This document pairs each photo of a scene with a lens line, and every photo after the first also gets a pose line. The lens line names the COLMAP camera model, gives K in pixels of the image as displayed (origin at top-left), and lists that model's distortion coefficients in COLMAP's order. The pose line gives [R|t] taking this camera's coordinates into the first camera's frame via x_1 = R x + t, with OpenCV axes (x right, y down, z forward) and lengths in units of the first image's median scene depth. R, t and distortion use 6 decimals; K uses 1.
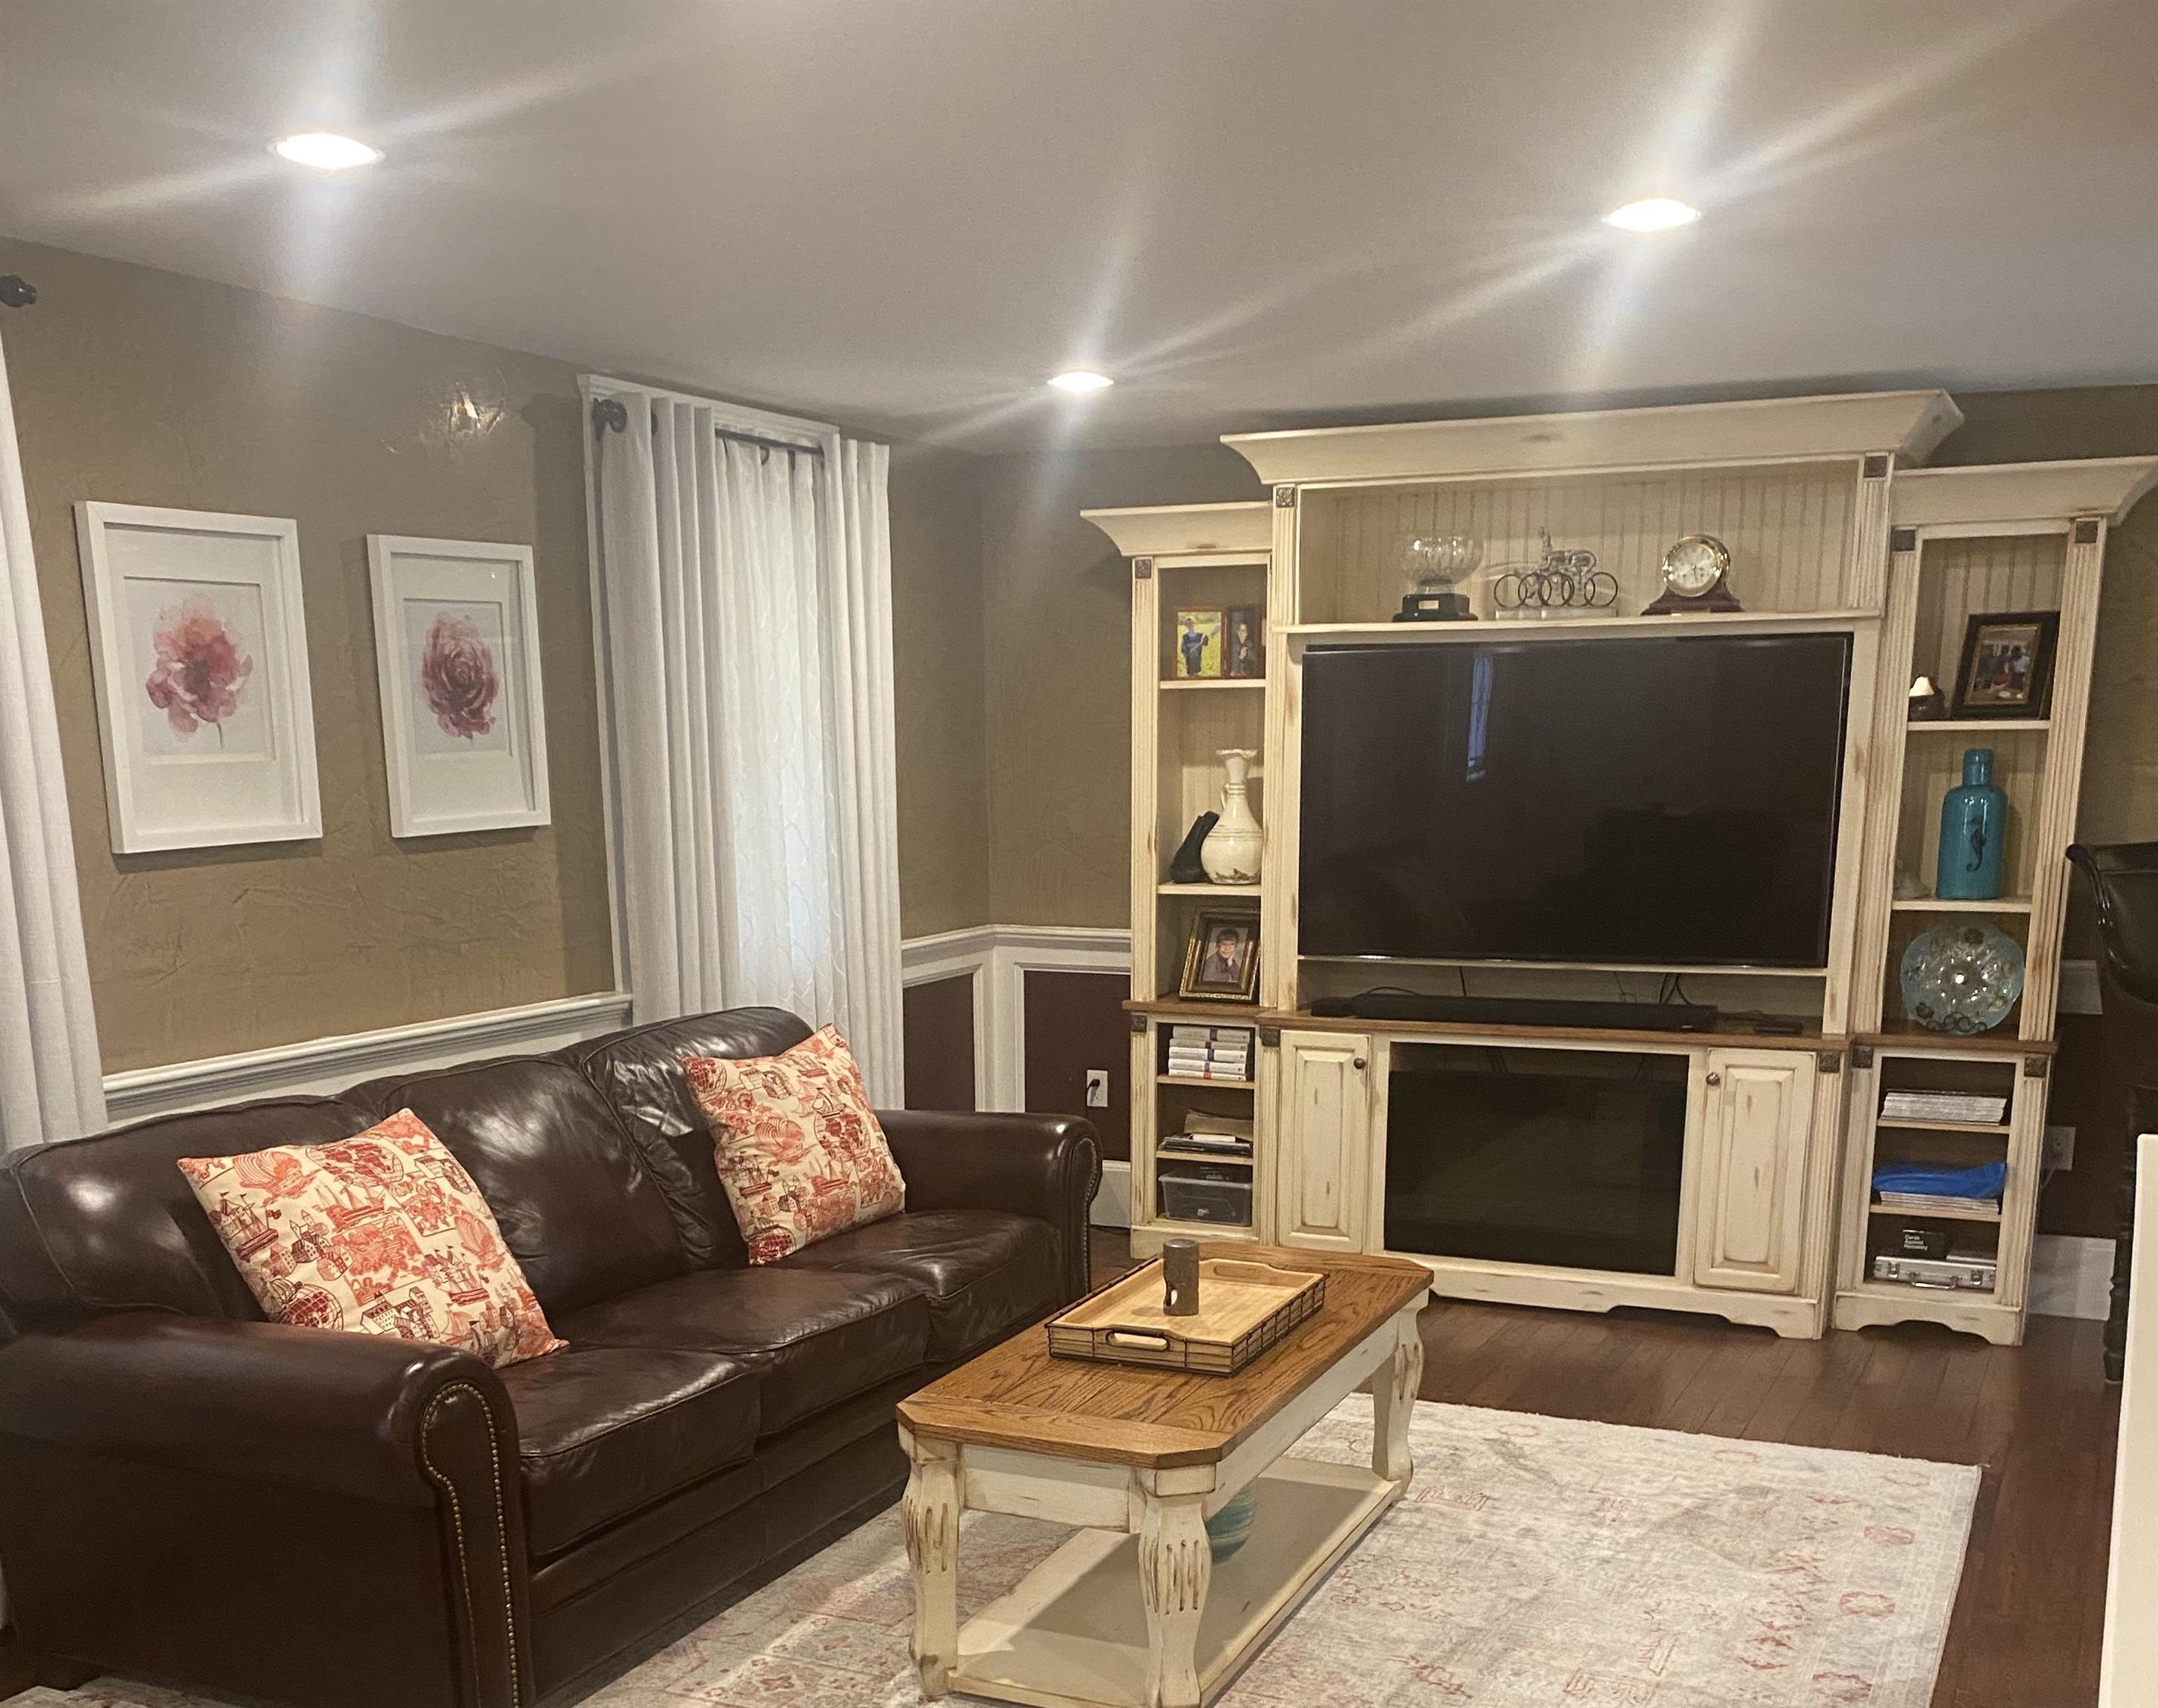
lens RADIAL K [[2228.0, 0, 1067.6], [0, 2228.0, 1311.8], [0, 0, 1]] dist [0.002179, 0.000000]
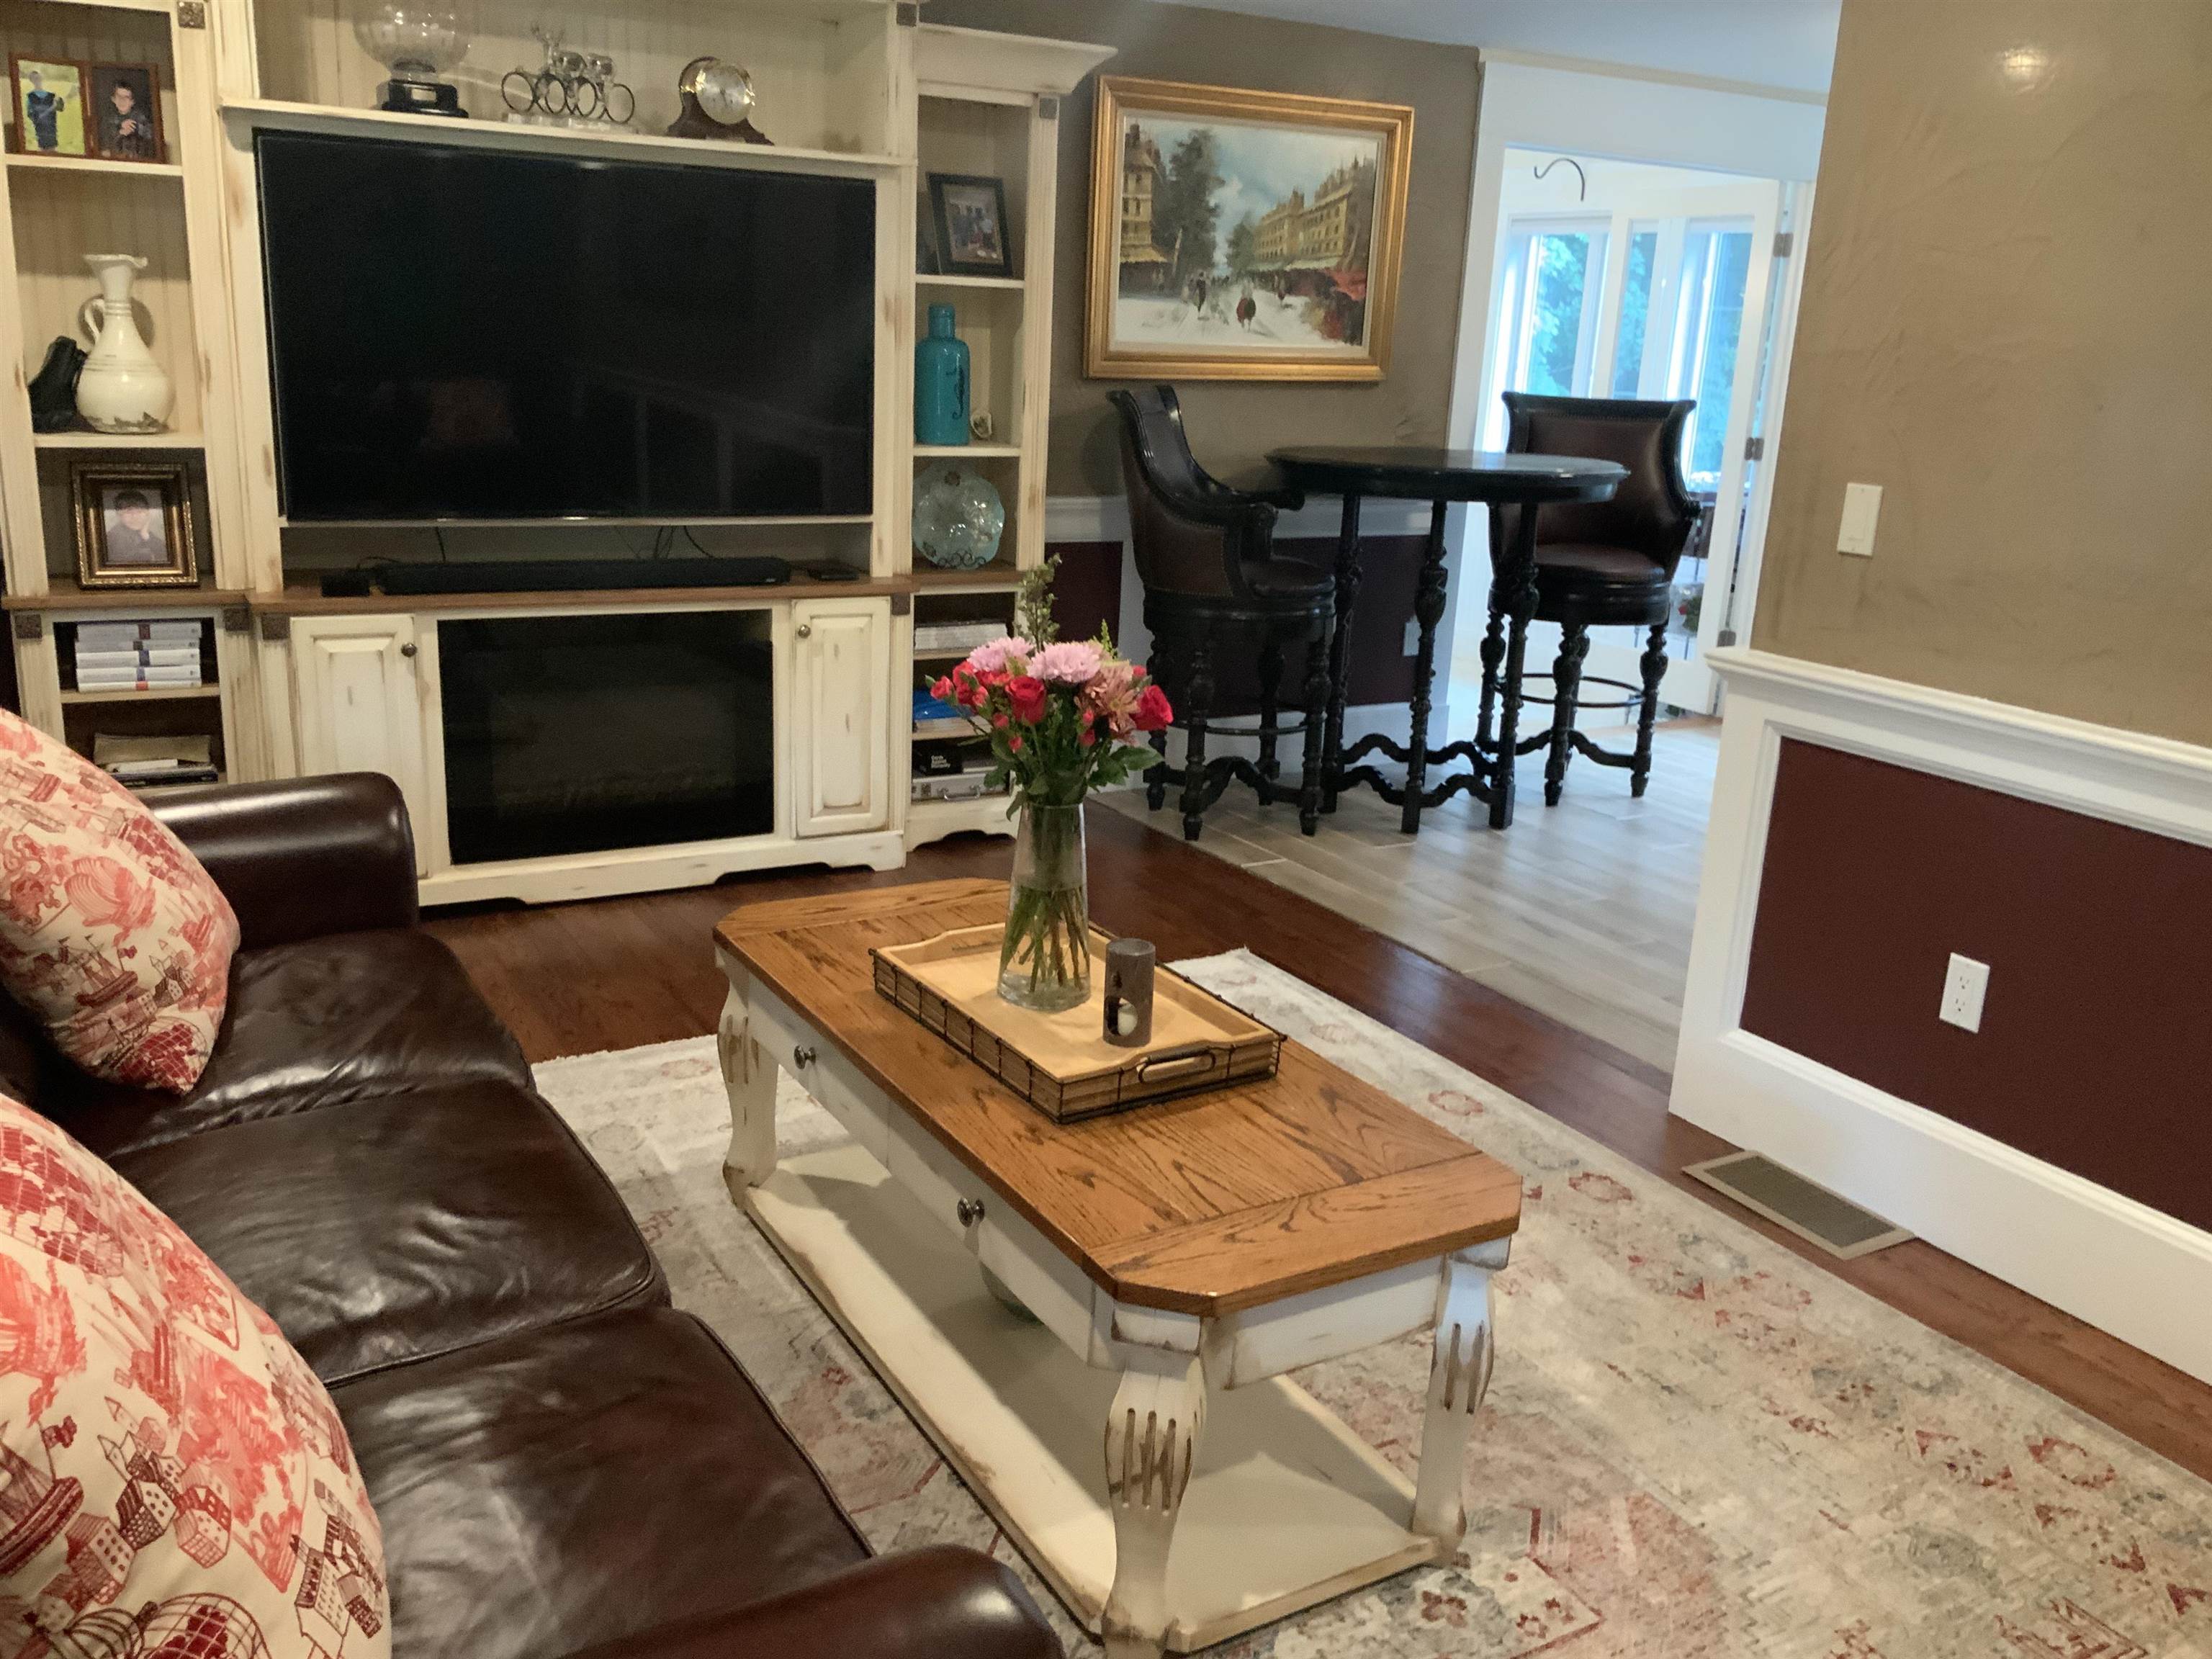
lens RADIAL K [[1790.3, 0, 1086.8], [0, 1790.3, 860.0], [0, 0, 1]] dist [0.036518, -0.086142]
pose [[0.580541, -0.195262, 0.790471, -0.267930], [0.155352, 0.979548, 0.127873, -0.081436], [-0.799274, 0.048566, 0.599002, 0.401781]]
